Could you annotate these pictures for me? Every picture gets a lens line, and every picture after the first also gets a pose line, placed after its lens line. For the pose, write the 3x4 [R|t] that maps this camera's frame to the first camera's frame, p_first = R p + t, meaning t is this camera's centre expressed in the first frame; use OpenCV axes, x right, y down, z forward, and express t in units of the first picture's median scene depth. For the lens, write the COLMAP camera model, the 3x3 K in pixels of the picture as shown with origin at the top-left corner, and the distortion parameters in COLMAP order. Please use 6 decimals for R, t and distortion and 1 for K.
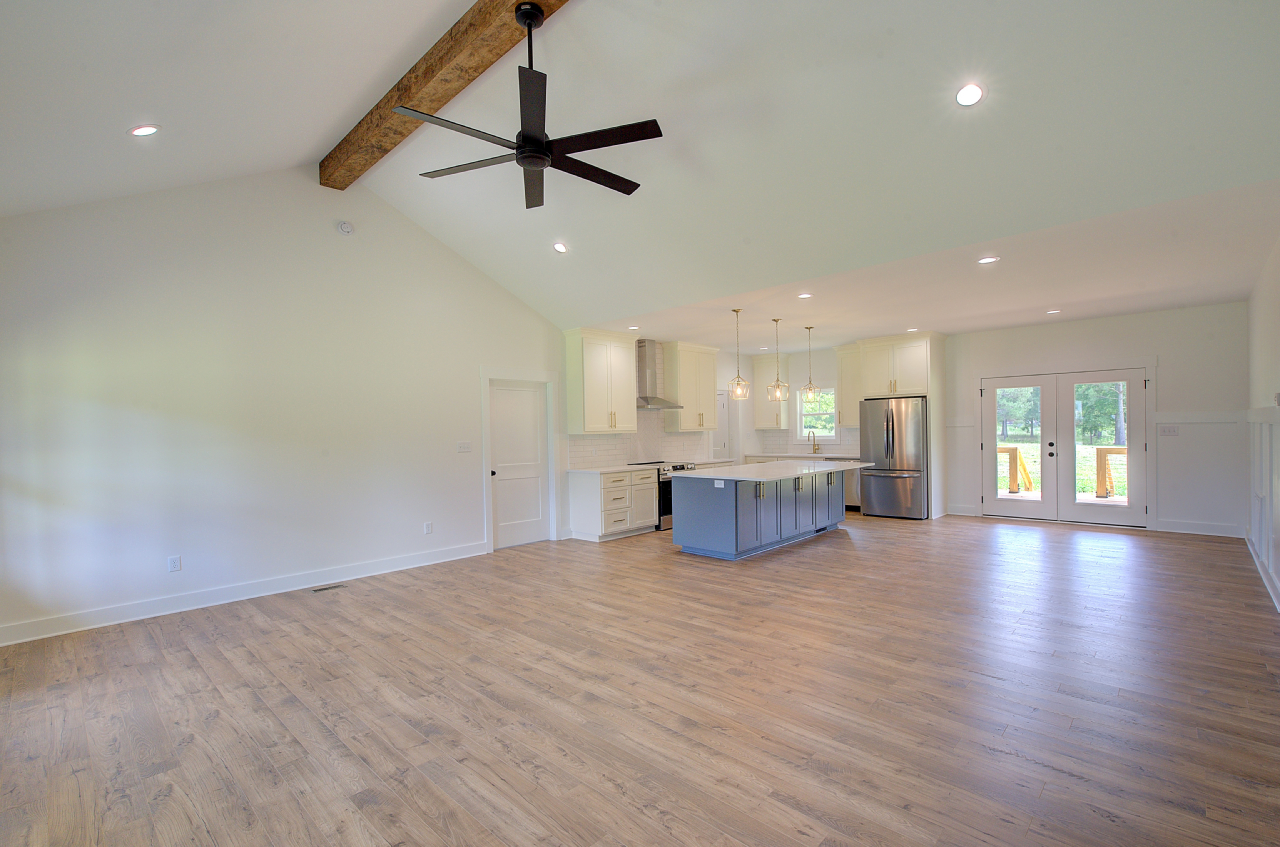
lens RADIAL K [[578.7, 0, 636.2], [0, 578.7, 432.8], [0, 0, 1]] dist [-0.001738, -0.000295]
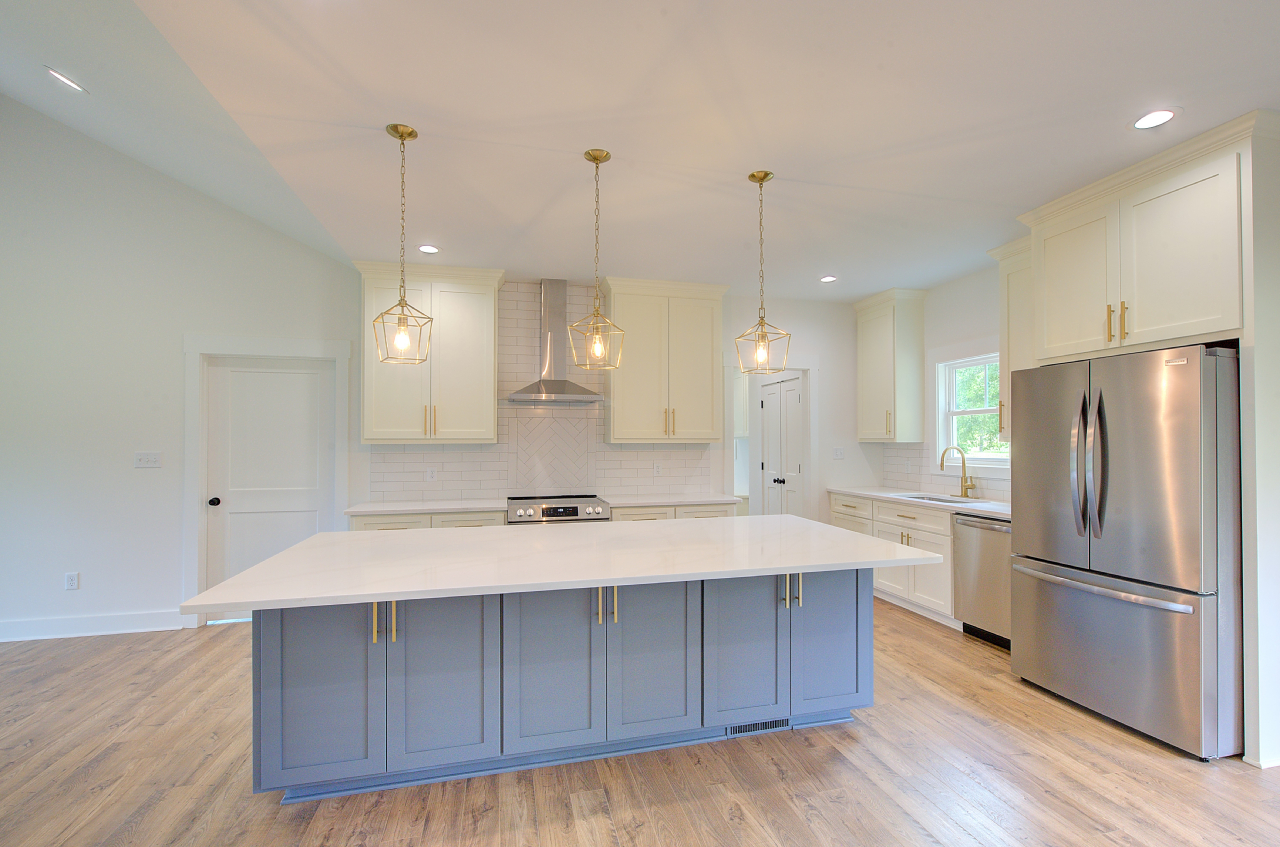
lens RADIAL K [[570.1, 0, 643.5], [0, 570.1, 435.7], [0, 0, 1]] dist [0.000327, 0.000626]
pose [[0.851620, 0.016788, -0.523891, 0.385054], [-0.019006, 0.999819, 0.001142, -0.010182], [0.523815, 0.008984, 0.851785, 0.563450]]
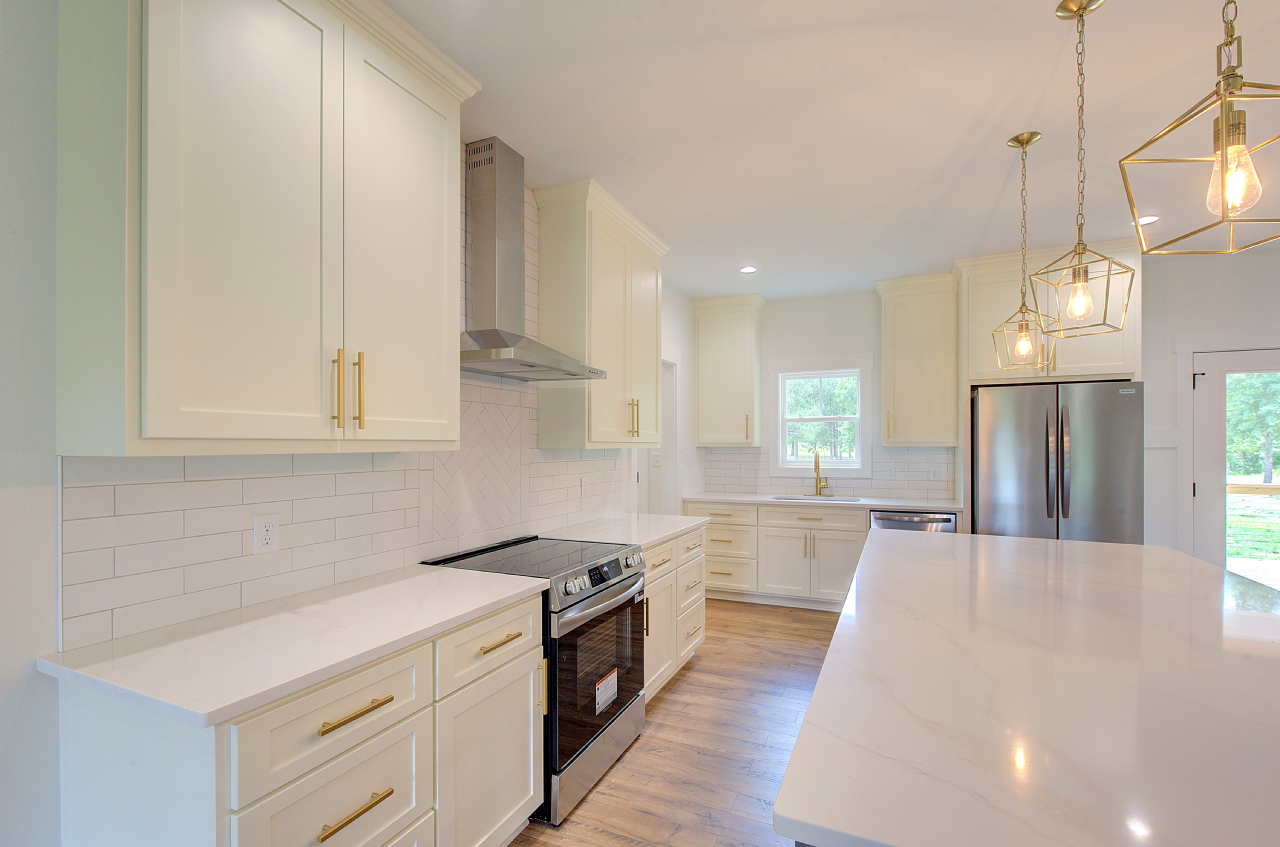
lens RADIAL K [[570.1, 0, 643.5], [0, 570.1, 435.7], [0, 0, 1]] dist [0.000327, 0.000626]
pose [[0.940018, 0.026821, 0.340070, -0.008111], [-0.019028, 0.999475, -0.026231, -0.001314], [-0.340595, 0.018187, 0.940034, 0.681417]]
